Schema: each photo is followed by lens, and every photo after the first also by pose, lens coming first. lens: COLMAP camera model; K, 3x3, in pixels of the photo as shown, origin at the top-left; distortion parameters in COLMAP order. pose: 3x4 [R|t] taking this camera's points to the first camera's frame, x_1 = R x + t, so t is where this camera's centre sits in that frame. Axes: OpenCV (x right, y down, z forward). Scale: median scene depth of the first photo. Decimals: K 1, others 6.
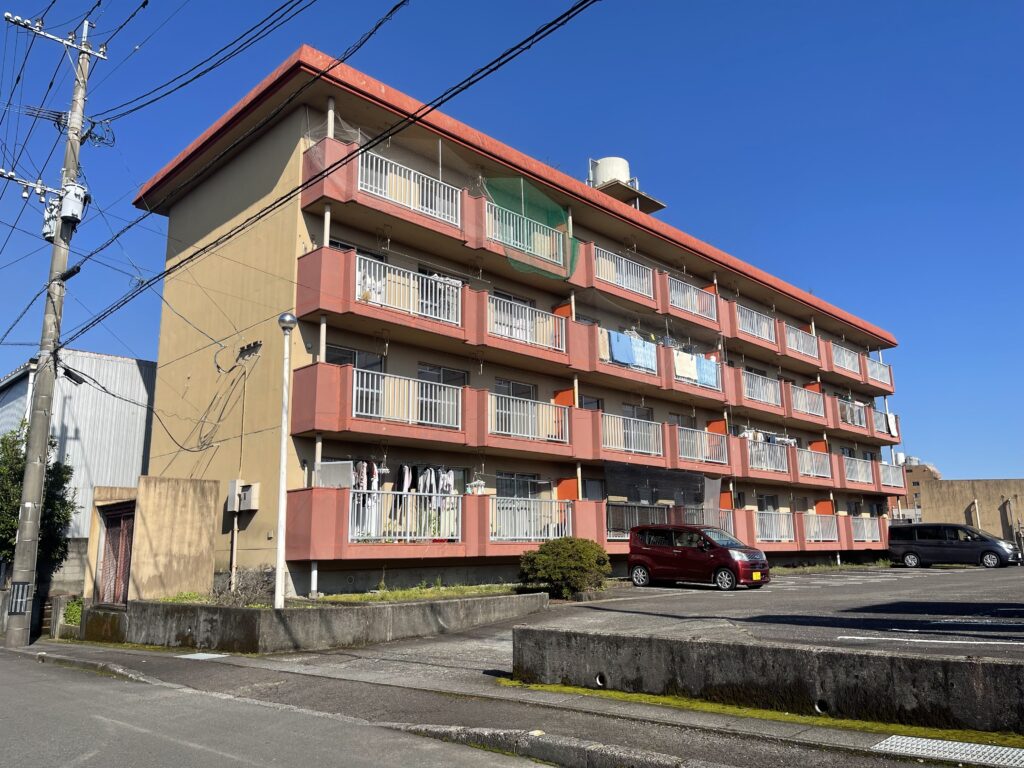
lens RADIAL K [[795.1, 0, 519.1], [0, 795.1, 393.9], [0, 0, 1]] dist [0.020624, -0.037153]
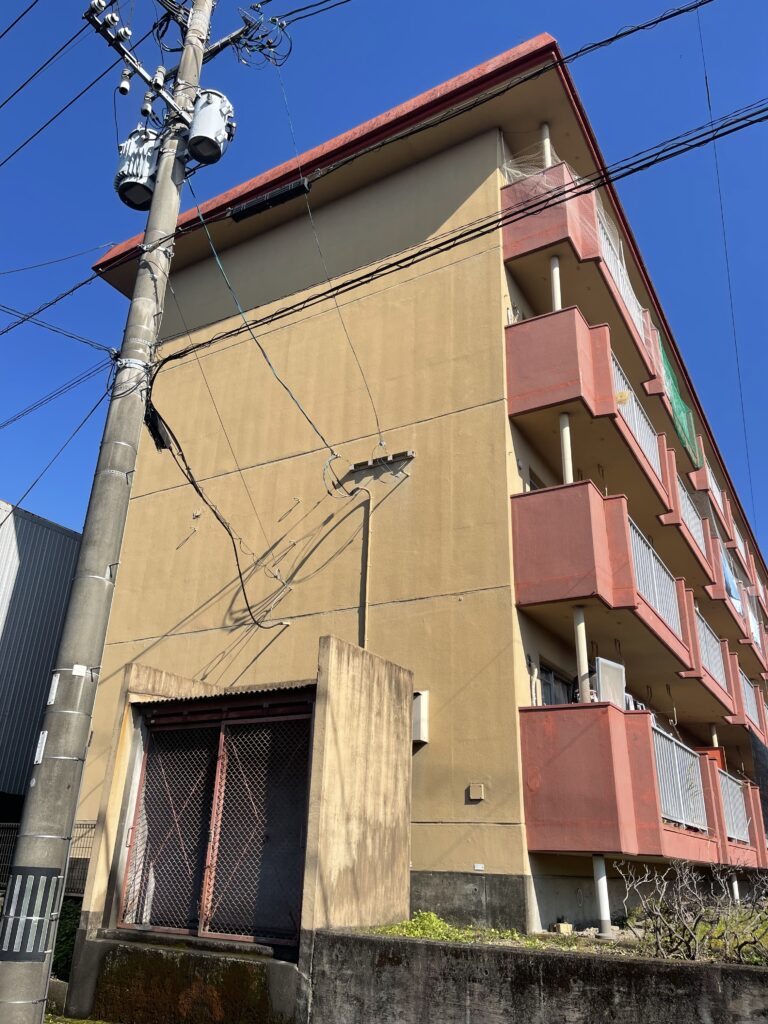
lens RADIAL K [[795.1, 0, 378.7], [0, 795.1, 504.9], [0, 0, 1]] dist [0.020624, -0.037153]
pose [[0.969679, 0.145861, 0.196077, -0.536778], [-0.098522, 0.967582, -0.232548, 0.131624], [-0.223641, 0.206179, 0.952615, 0.525064]]
